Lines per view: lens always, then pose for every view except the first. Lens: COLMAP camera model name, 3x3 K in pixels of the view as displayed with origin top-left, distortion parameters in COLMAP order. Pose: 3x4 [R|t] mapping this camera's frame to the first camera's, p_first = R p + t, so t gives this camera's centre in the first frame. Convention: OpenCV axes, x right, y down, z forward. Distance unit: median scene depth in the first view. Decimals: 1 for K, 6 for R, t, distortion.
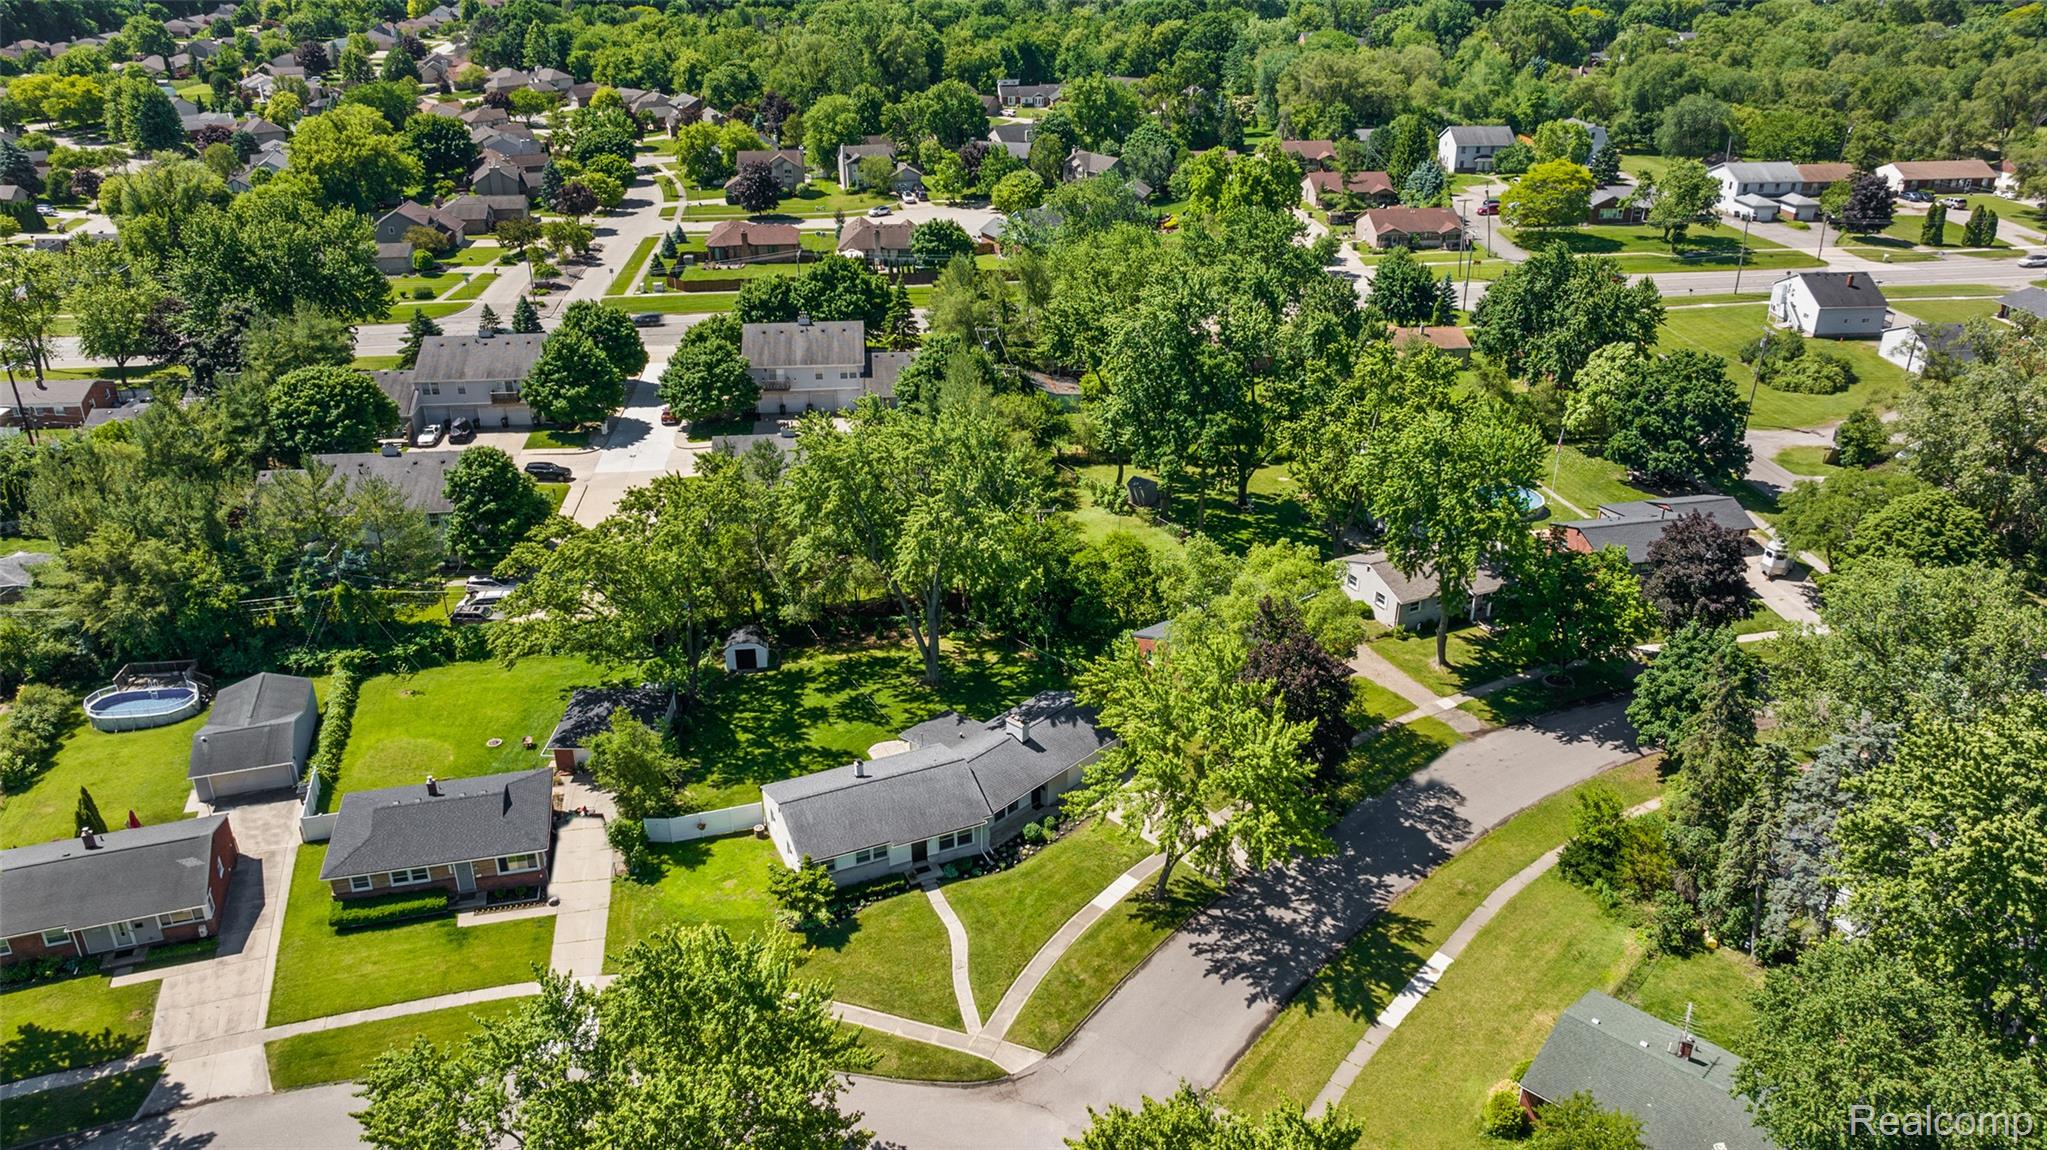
lens RADIAL K [[1445.6, 0, 1023.5], [0, 1445.6, 575.0], [0, 0, 1]] dist [-0.023472, 0.005515]
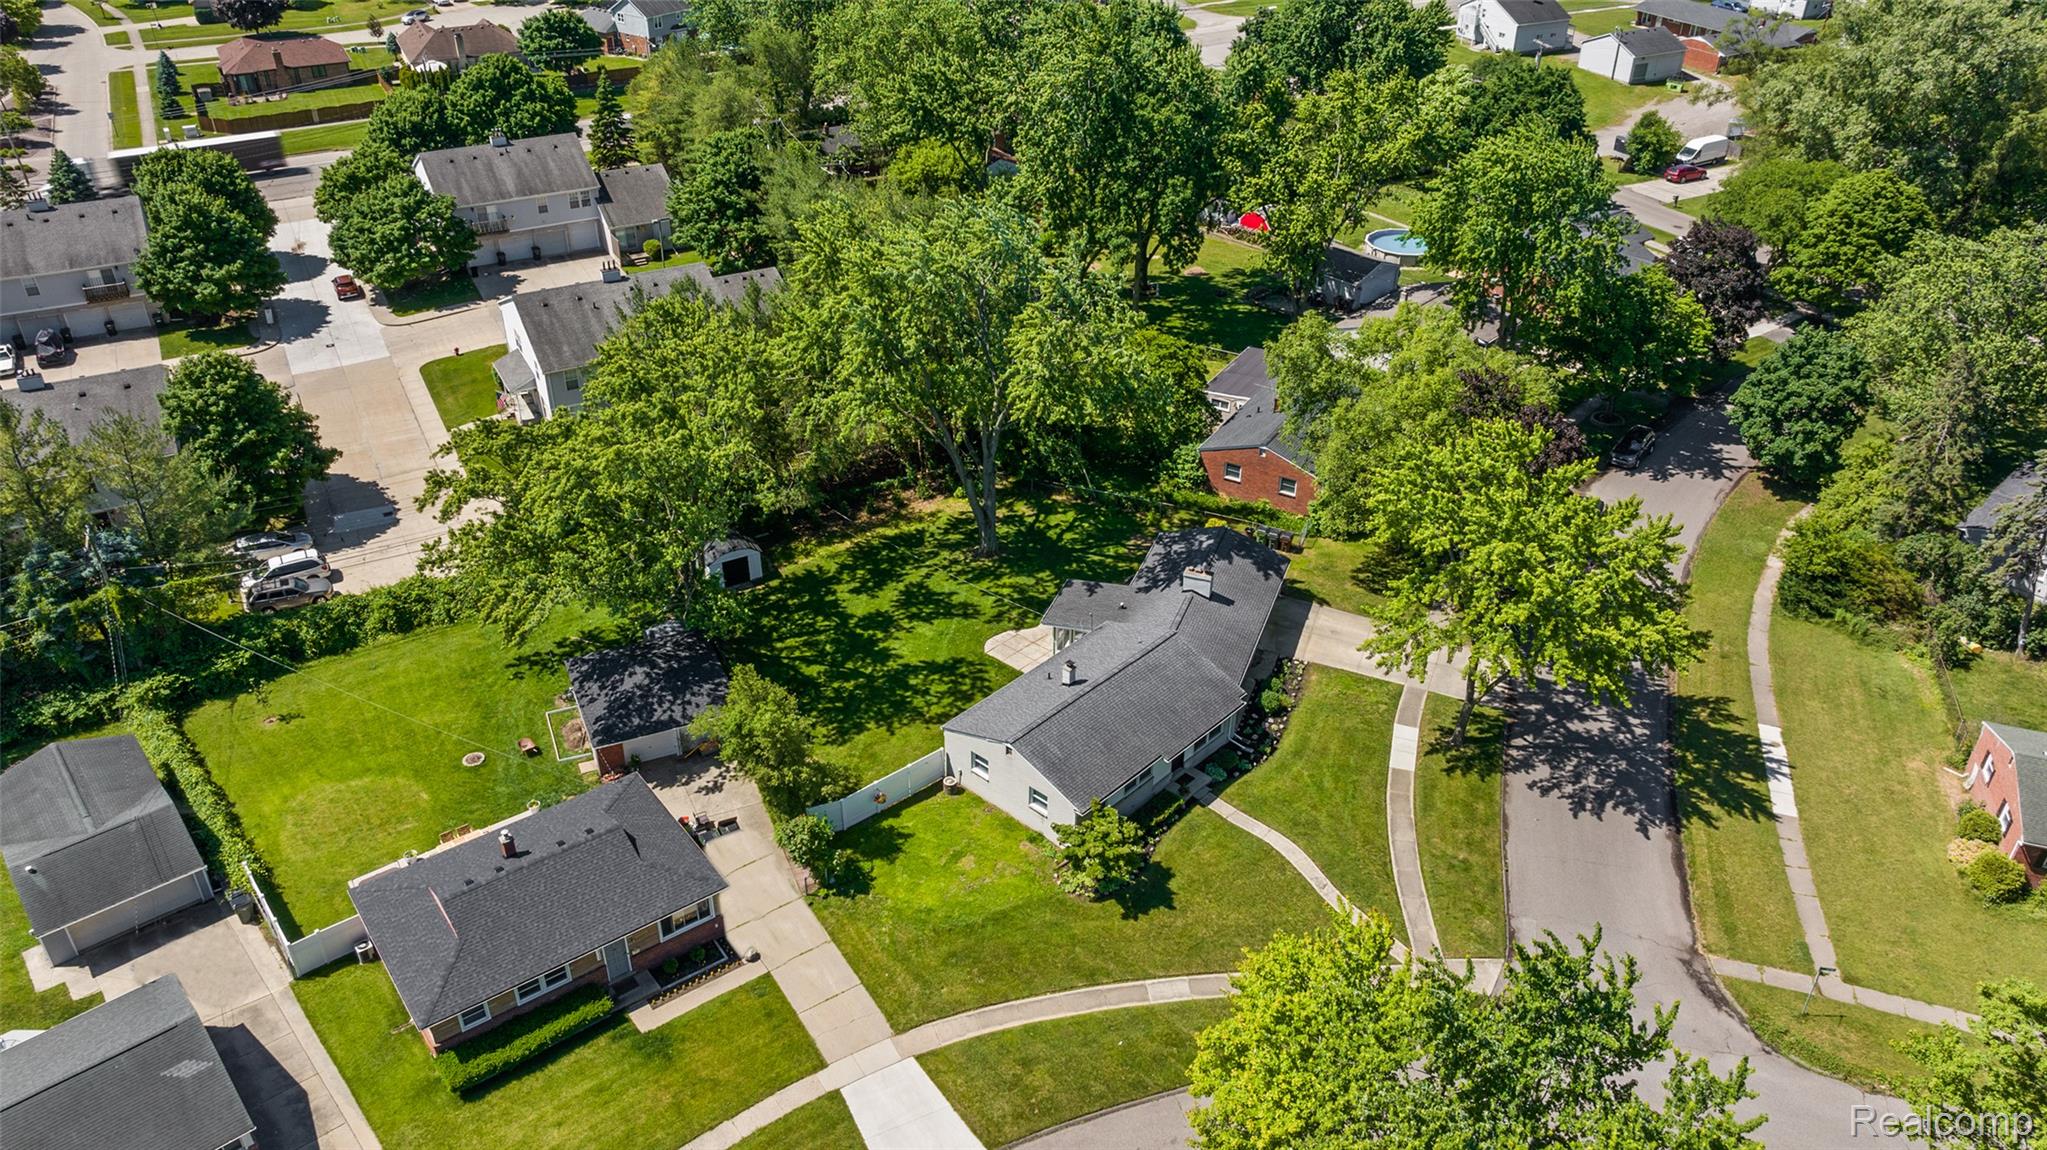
lens RADIAL K [[1484.4, 0, 1023.5], [0, 1484.4, 575.0], [0, 0, 1]] dist [-0.063168, 0.068243]
pose [[0.921615, -0.202399, 0.331151, -0.317462], [0.162372, 0.976066, 0.144676, -0.027569], [-0.352507, -0.079566, 0.932421, 0.238250]]
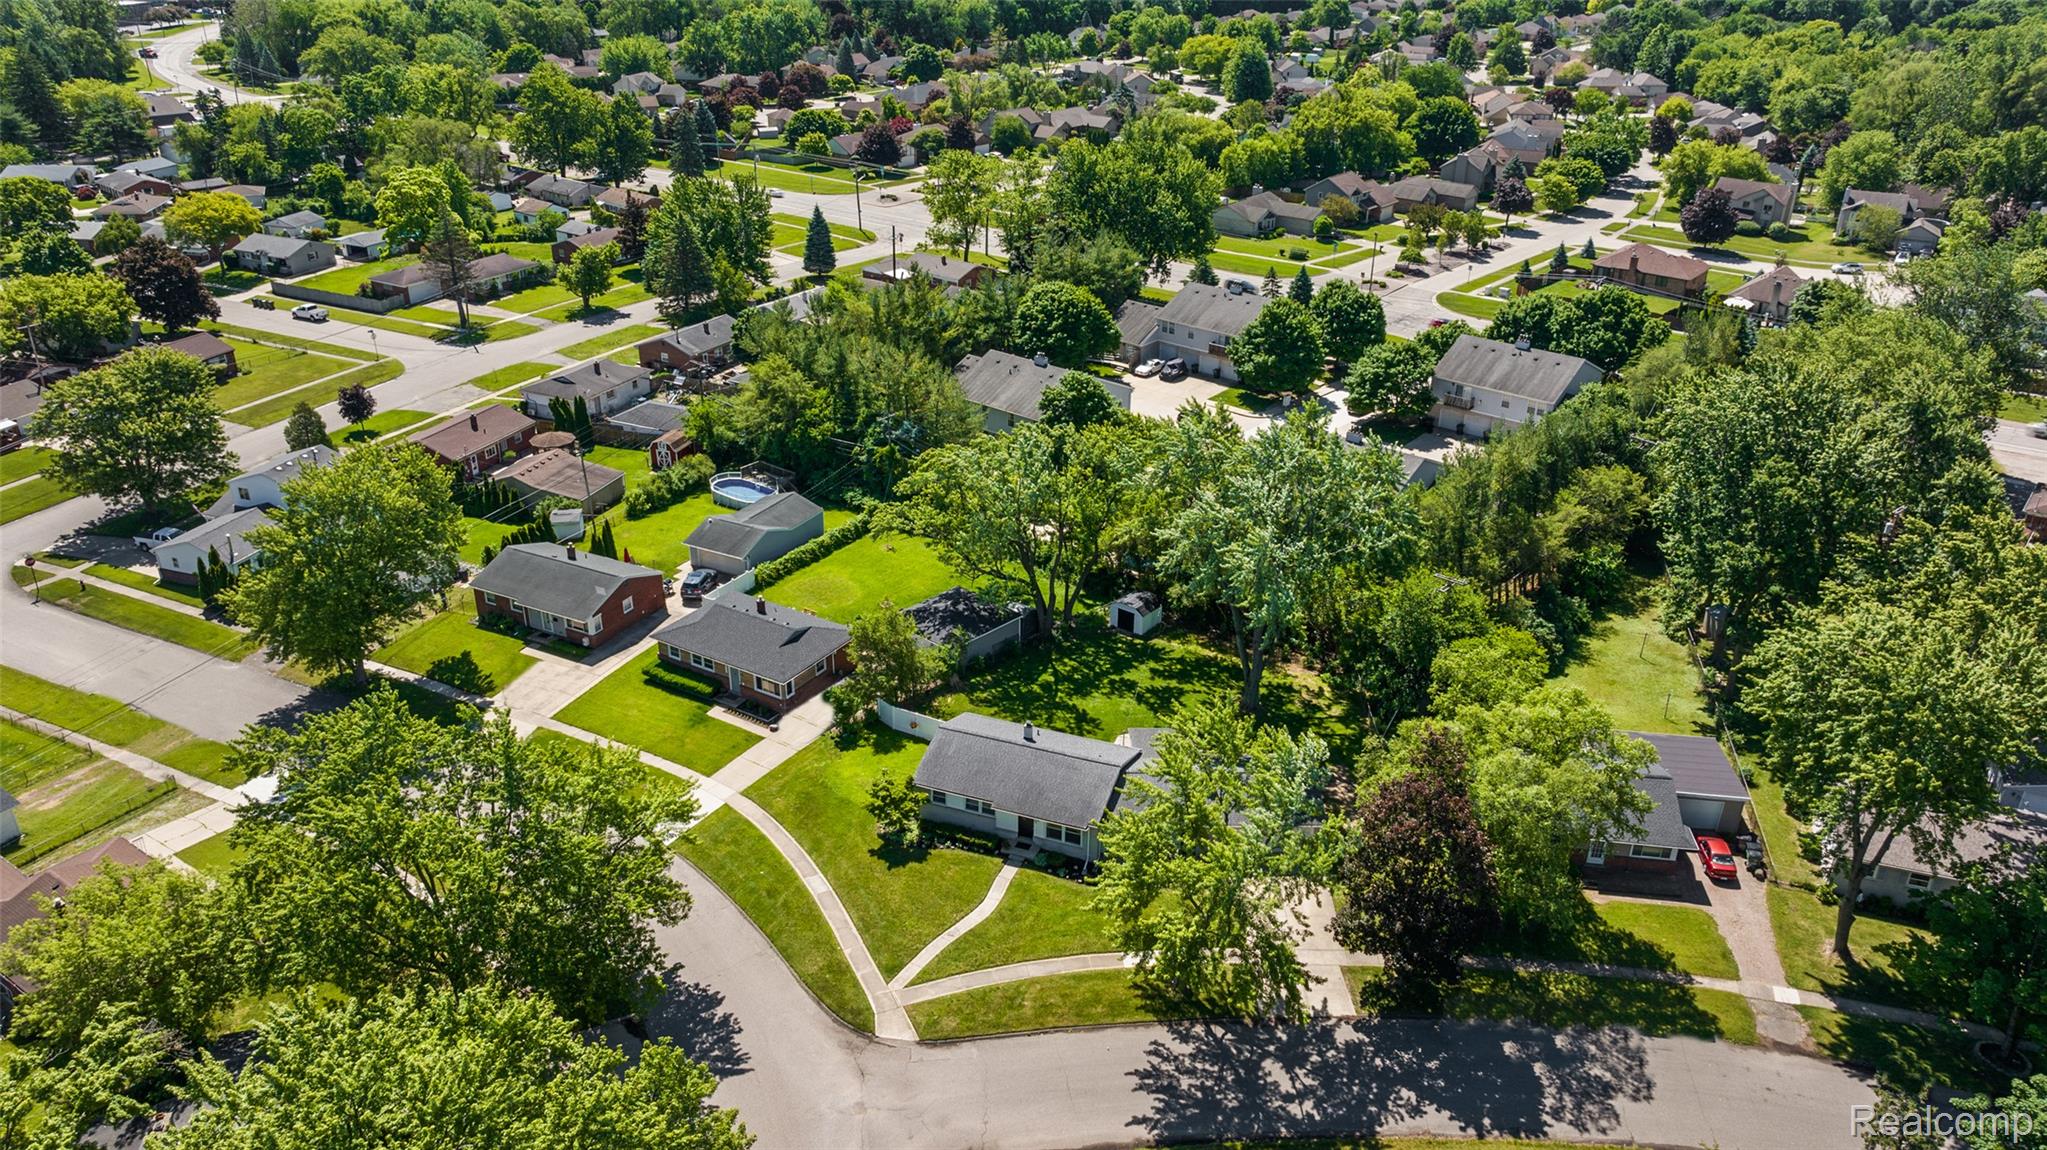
lens RADIAL K [[1433.2, 0, 1023.5], [0, 1433.2, 575.0], [0, 0, 1]] dist [-0.027121, -0.002725]
pose [[0.699111, 0.316687, -0.641057, 0.408502], [-0.315261, 0.941238, 0.121168, -0.074185], [0.641759, 0.117390, 0.757869, 0.185695]]
